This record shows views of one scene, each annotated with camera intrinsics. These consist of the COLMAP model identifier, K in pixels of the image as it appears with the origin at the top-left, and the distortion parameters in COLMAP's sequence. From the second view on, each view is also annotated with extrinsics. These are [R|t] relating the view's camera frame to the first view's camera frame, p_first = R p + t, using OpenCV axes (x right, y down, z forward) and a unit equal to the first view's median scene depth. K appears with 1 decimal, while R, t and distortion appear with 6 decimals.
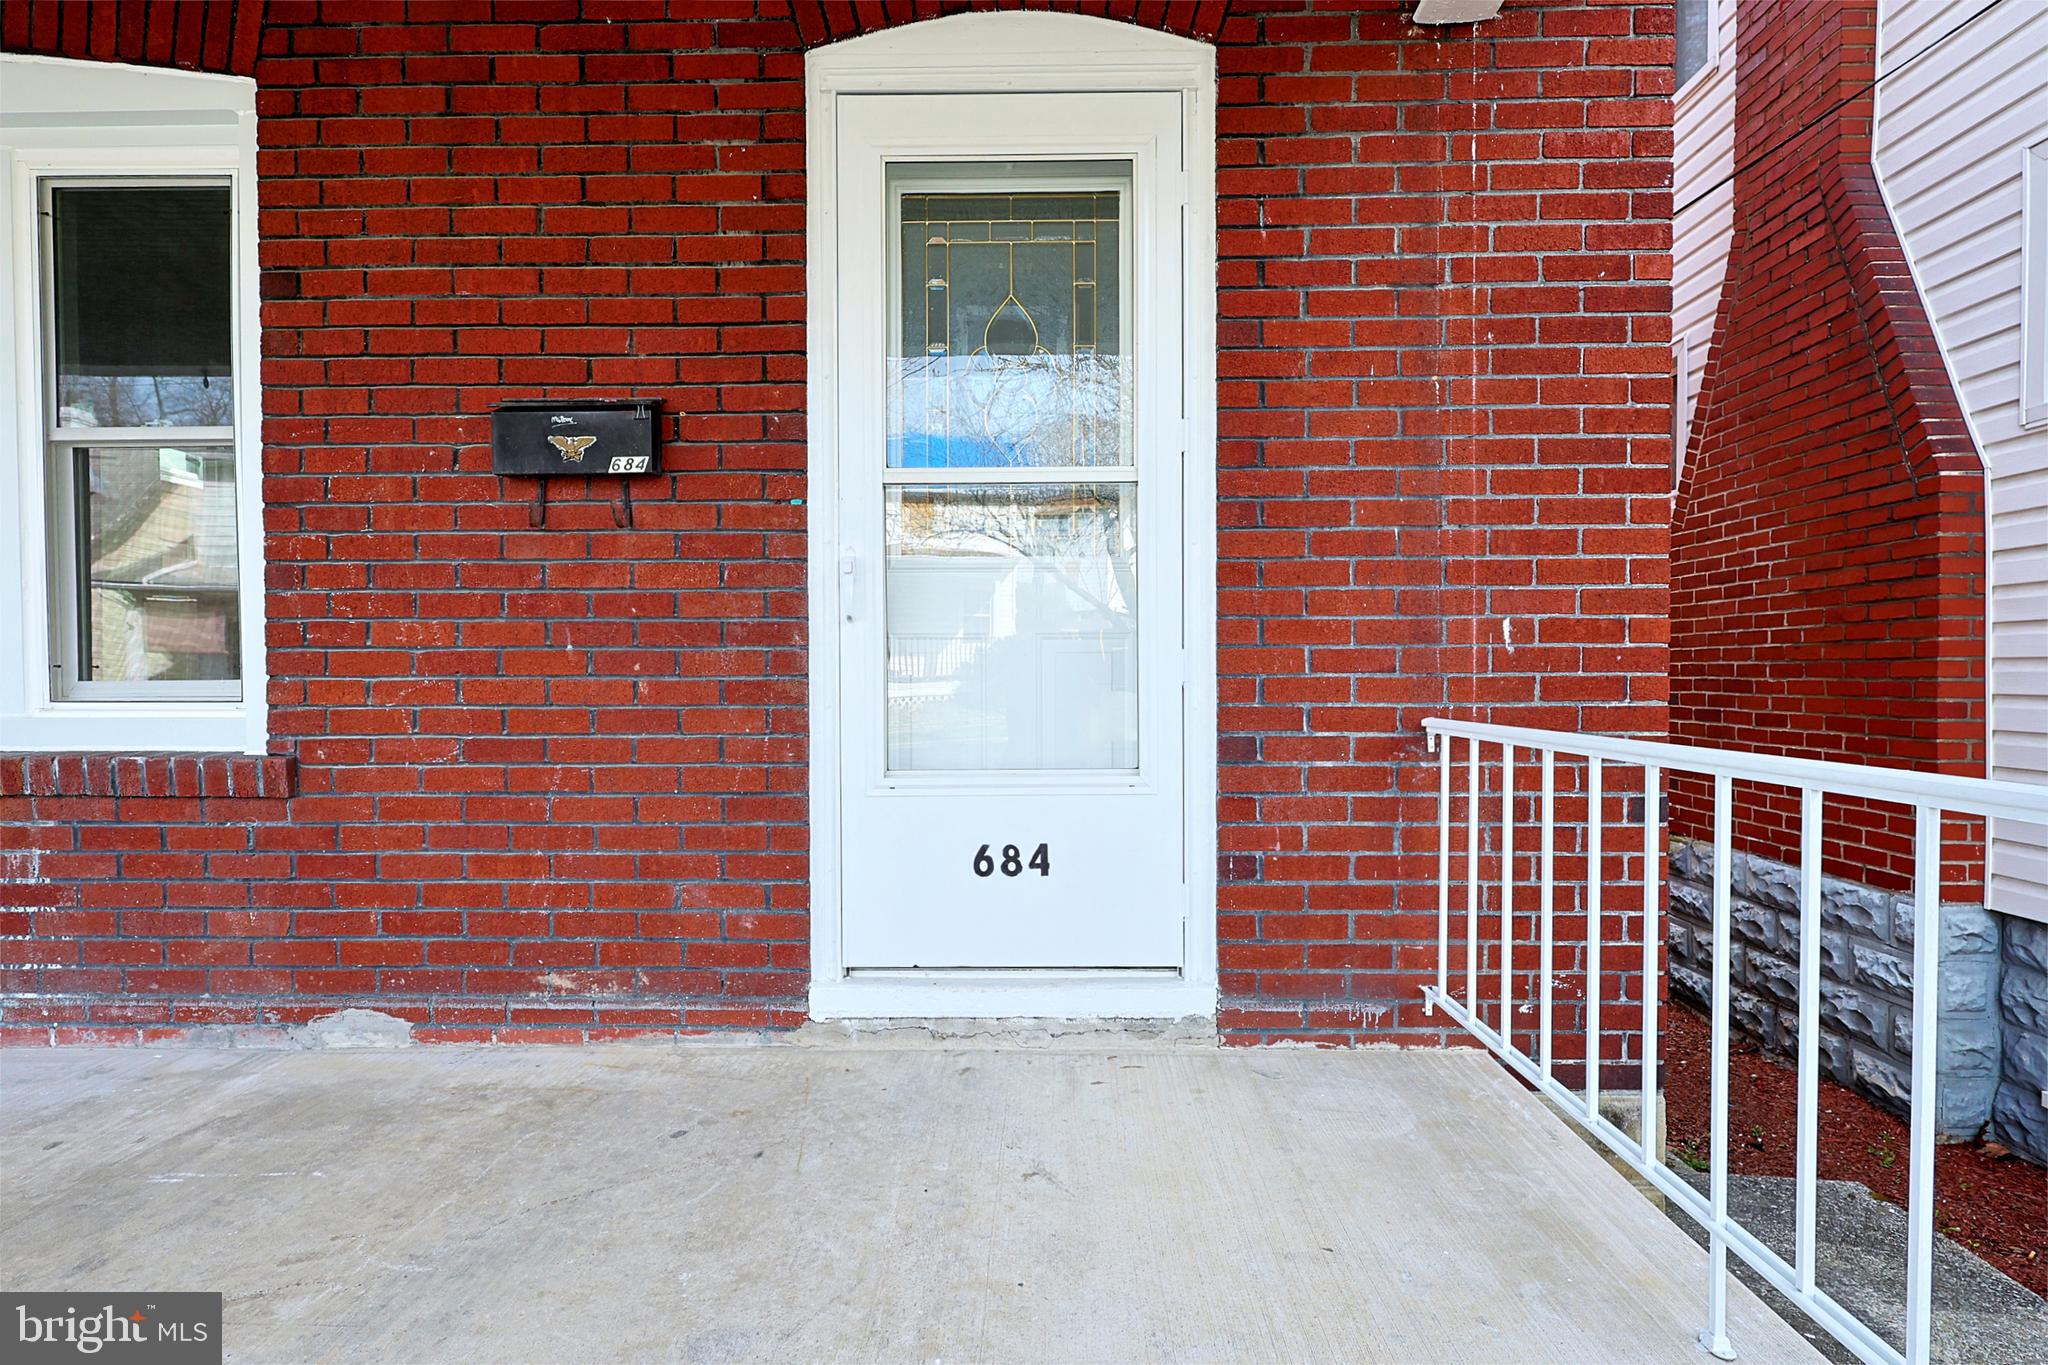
lens RADIAL K [[998.6, 0, 1009.4], [0, 998.6, 695.1], [0, 0, 1]] dist [-0.002356, 0.002476]
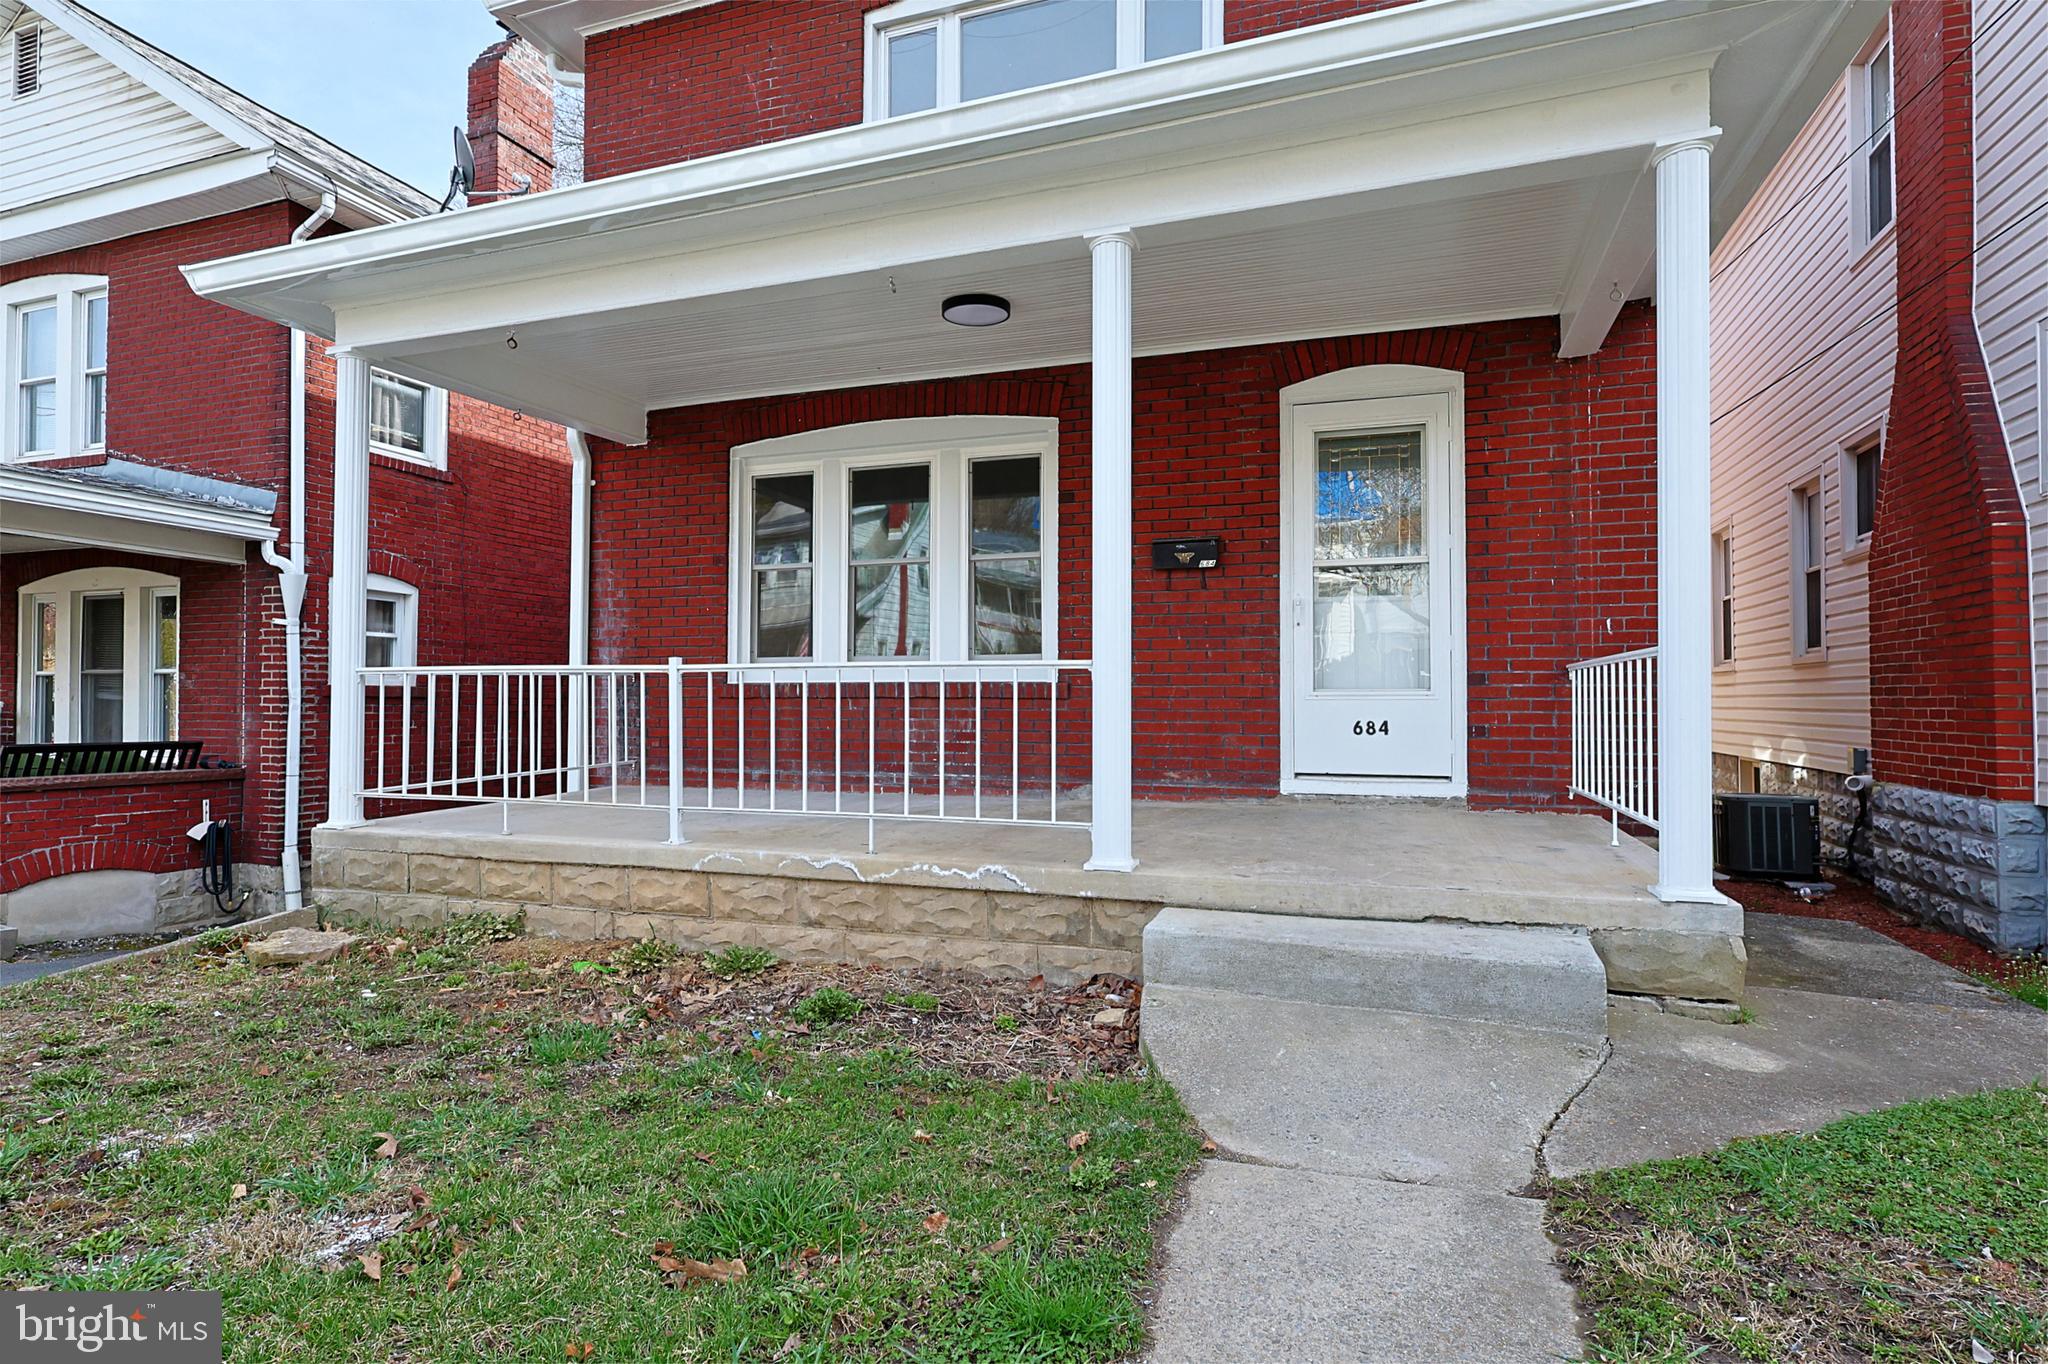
lens RADIAL K [[998.6, 0, 1026.6], [0, 998.6, 680.3], [0, 0, 1]] dist [-0.002356, 0.002476]
pose [[0.954944, -0.000167, -0.296787, -0.072462], [-0.011877, 0.999177, -0.038777, 0.155445], [0.296549, 0.040555, 0.954156, -1.444620]]
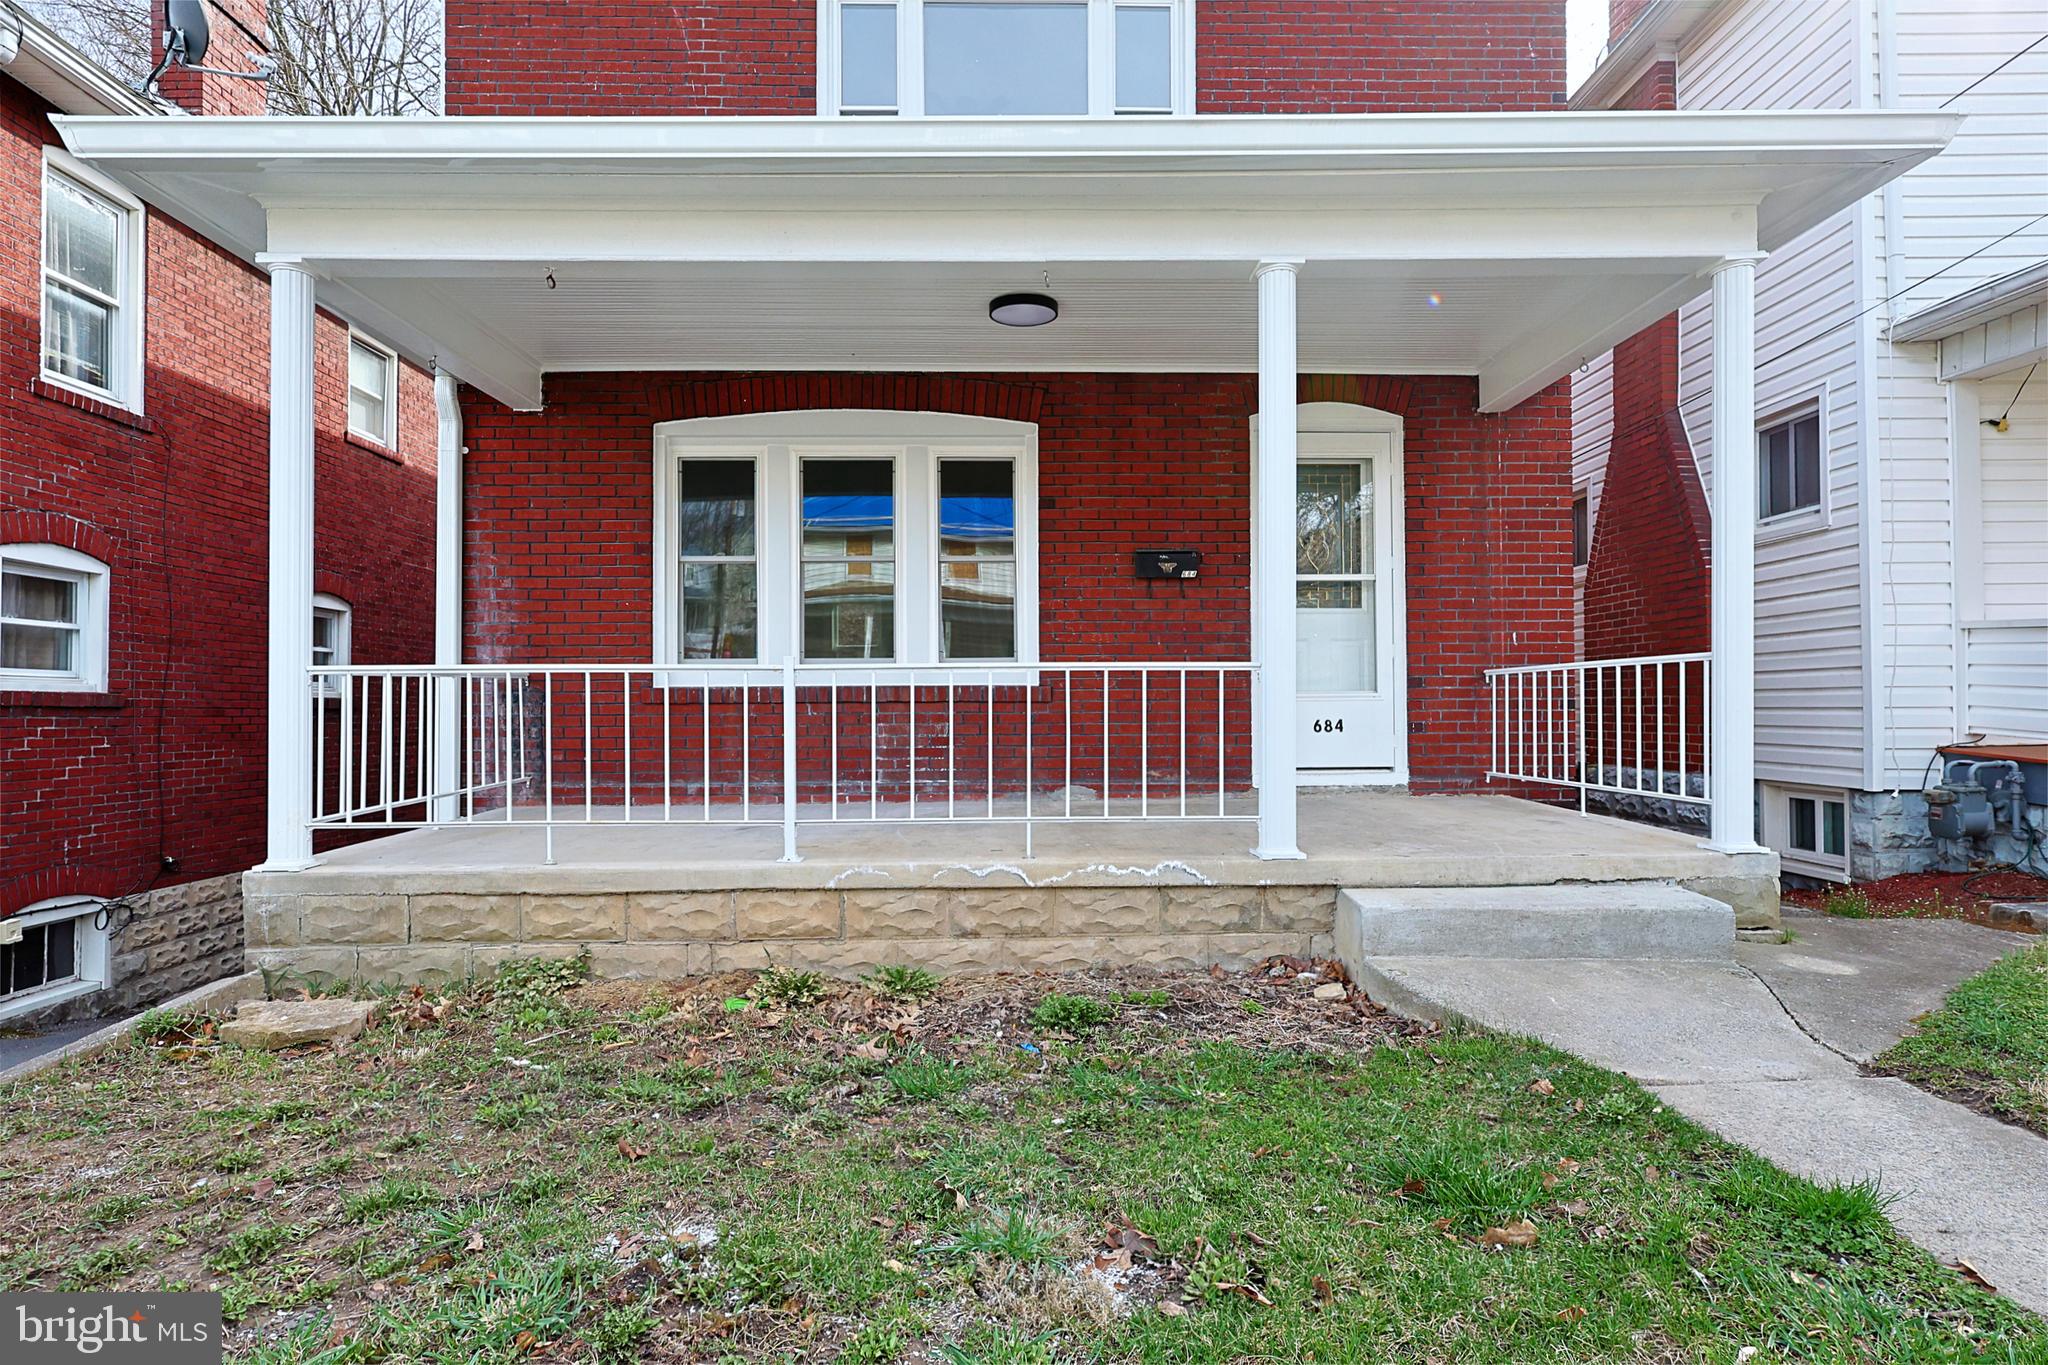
lens RADIAL K [[998.6, 0, 1006.1], [0, 998.6, 698.3], [0, 0, 1]] dist [-0.002356, 0.002476]
pose [[0.999125, -0.001422, 0.041792, -0.947882], [0.002656, 0.999562, -0.029488, 0.169655], [-0.041732, 0.029574, 0.998691, -1.564098]]
